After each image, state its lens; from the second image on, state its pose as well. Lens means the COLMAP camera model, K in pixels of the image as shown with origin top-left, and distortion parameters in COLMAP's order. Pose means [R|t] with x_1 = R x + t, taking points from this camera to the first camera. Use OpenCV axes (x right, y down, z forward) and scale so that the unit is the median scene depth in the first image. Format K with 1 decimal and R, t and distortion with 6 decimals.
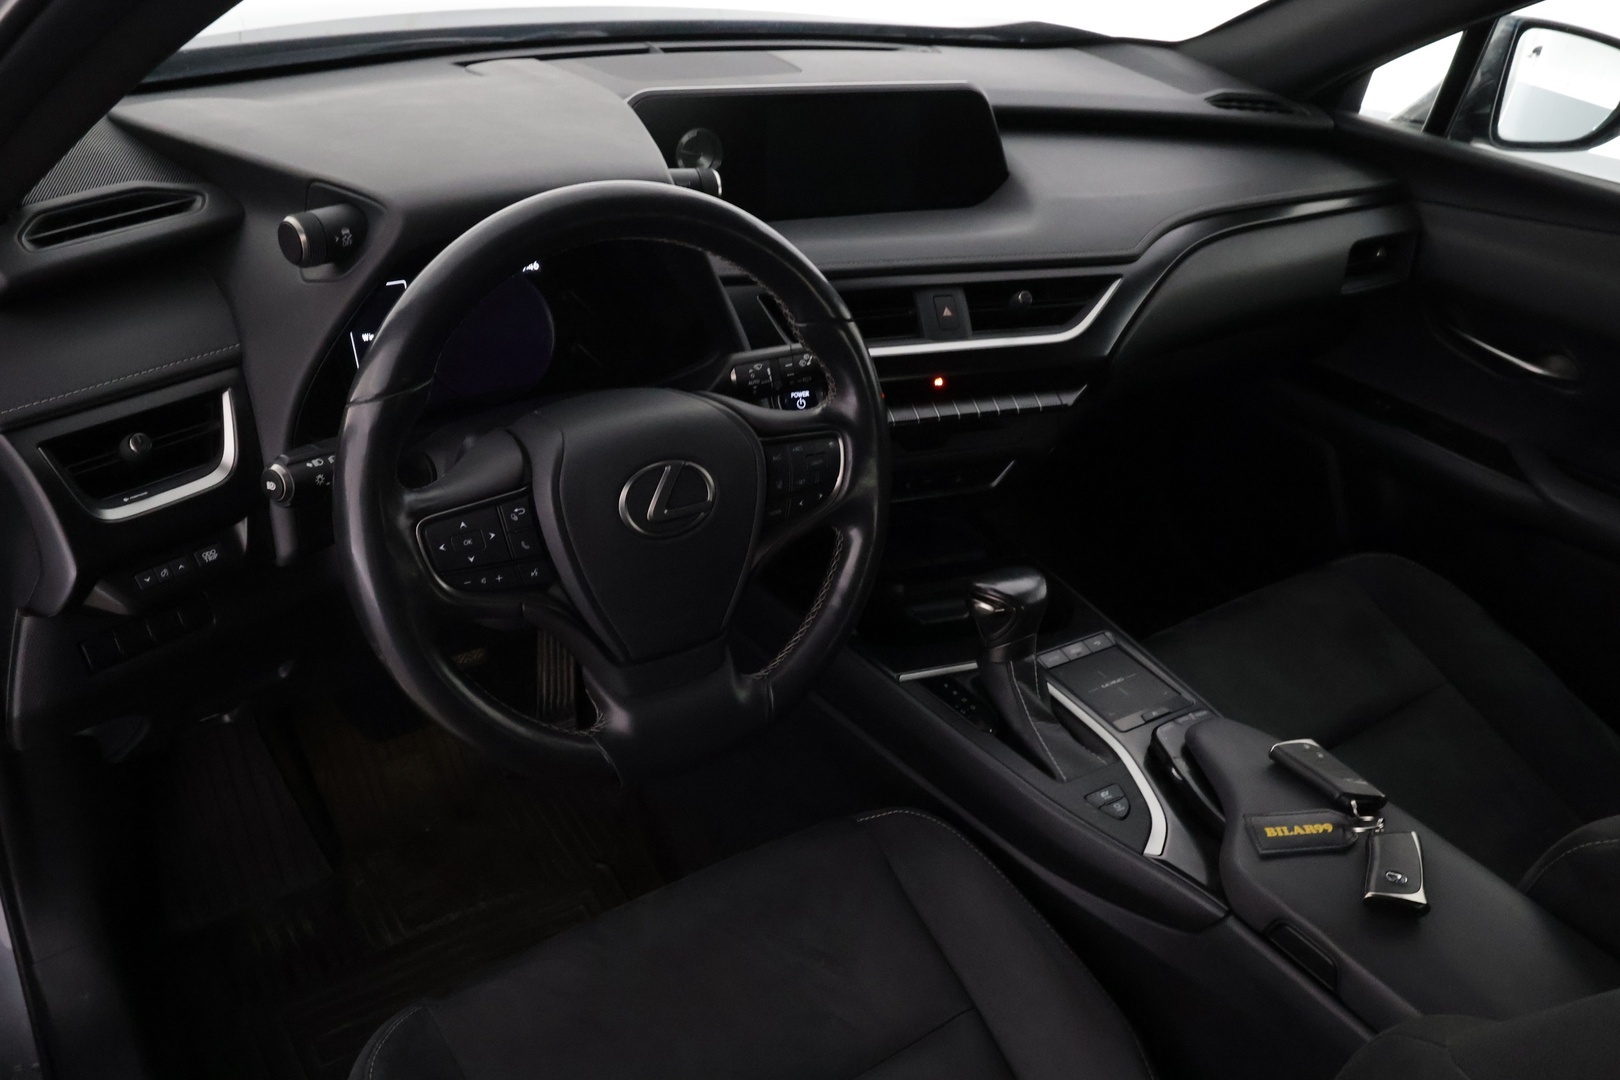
lens RADIAL K [[1314.7, 0, 810.0], [0, 1314.7, 540.0], [0, 0, 1]] dist [-0.036563, -0.002417]
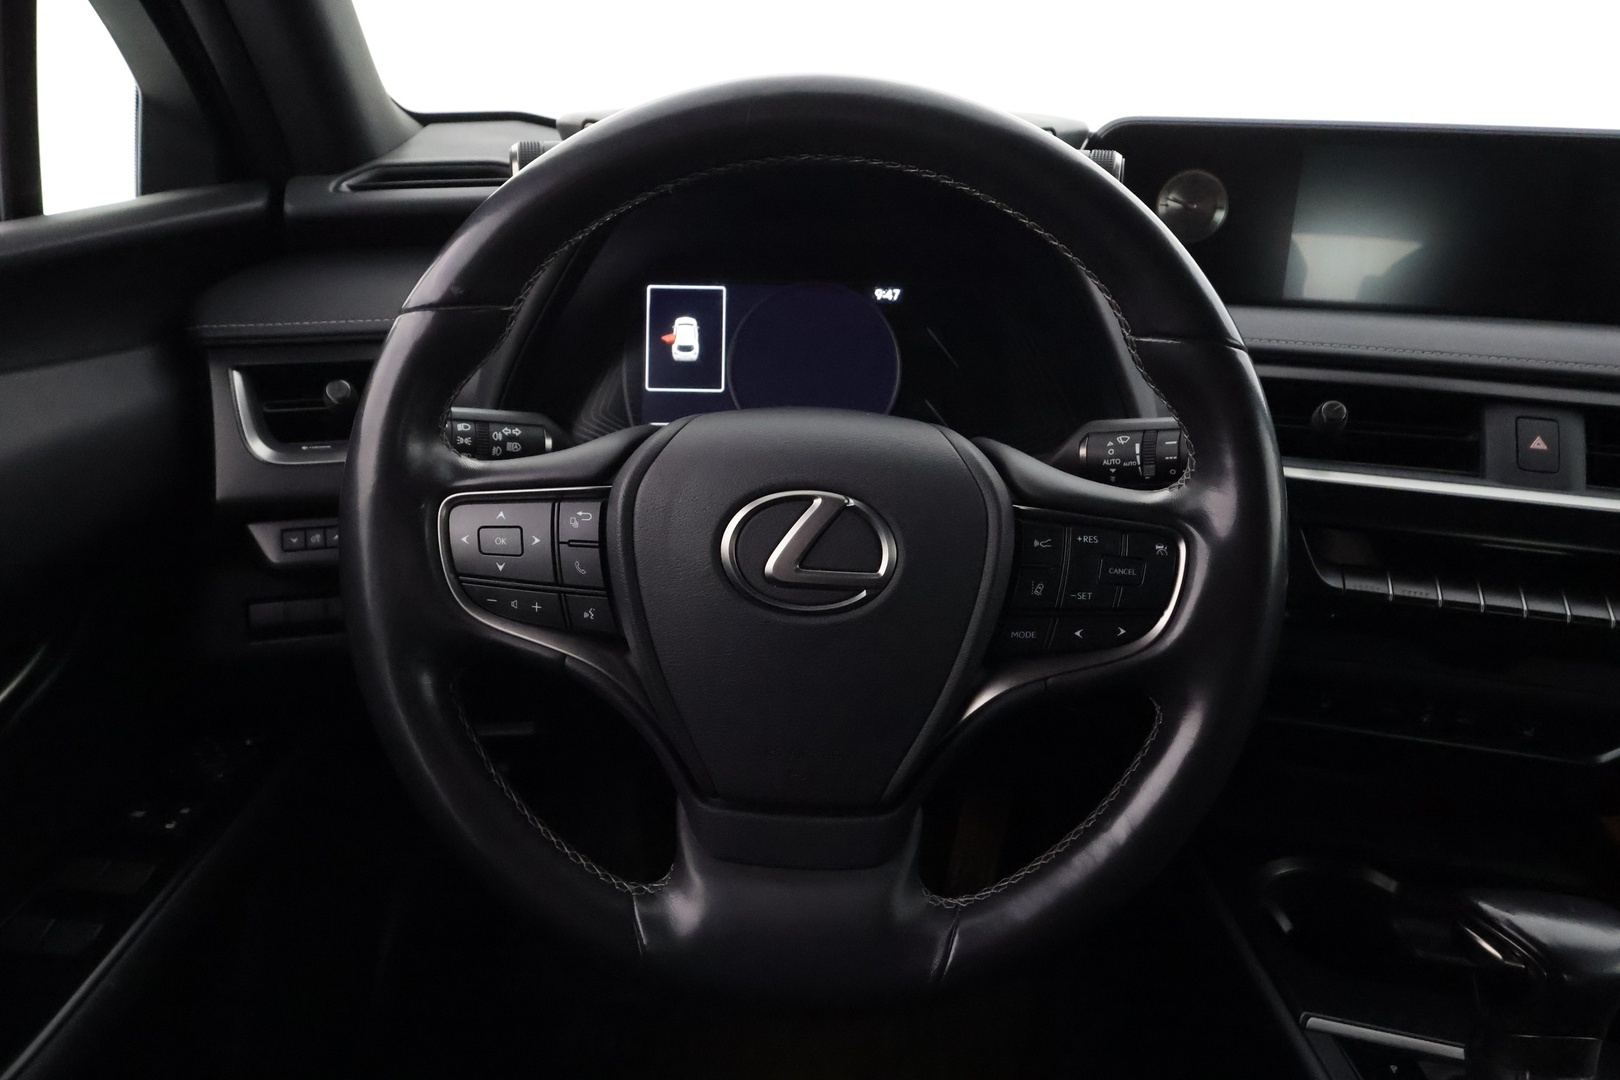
lens RADIAL K [[1177.2, 0, 786.0], [0, 1177.2, 531.5], [0, 0, 1]] dist [-0.003894, -0.003642]
pose [[0.801881, 0.155301, -0.576947, 0.152852], [-0.267297, 0.956854, -0.113944, 0.019464], [0.534359, 0.245585, 0.808795, 0.412387]]
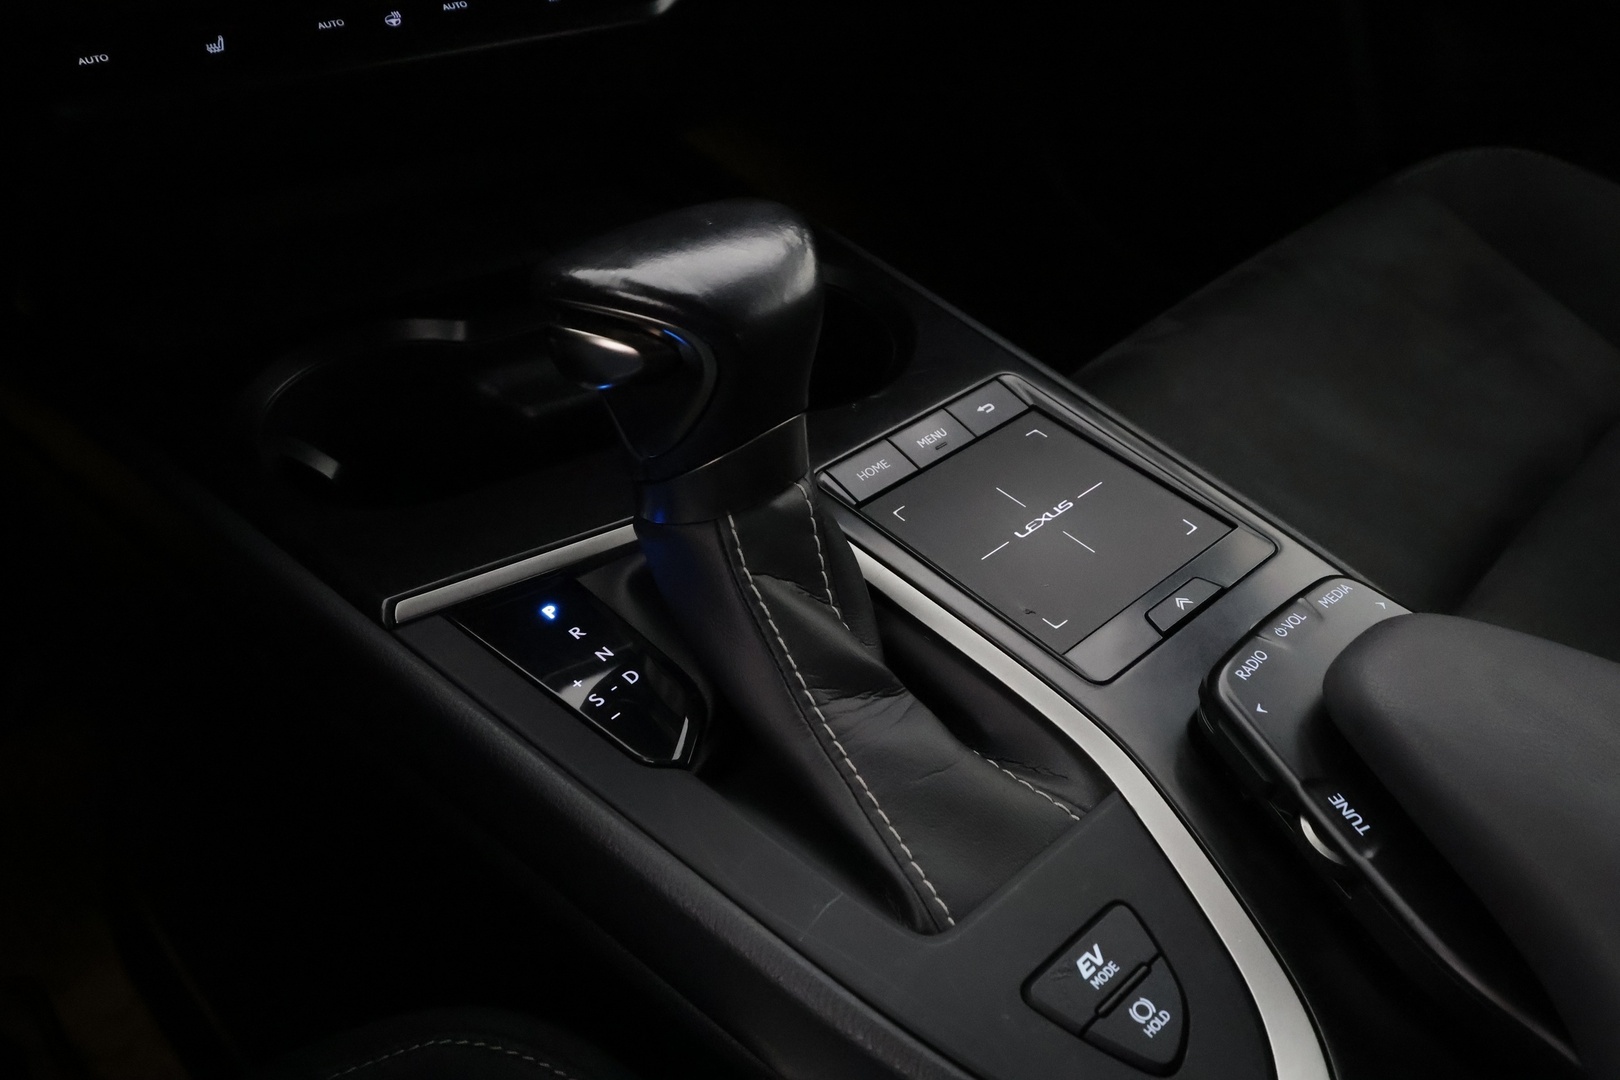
lens RADIAL K [[1314.7, 0, 810.0], [0, 1314.7, 540.0], [0, 0, 1]] dist [-0.036563, -0.002417]
pose [[0.984608, -0.144112, 0.098883, 0.140923], [0.123390, 0.973866, 0.190685, 0.041938], [-0.123778, -0.175549, 0.976658, 0.699557]]
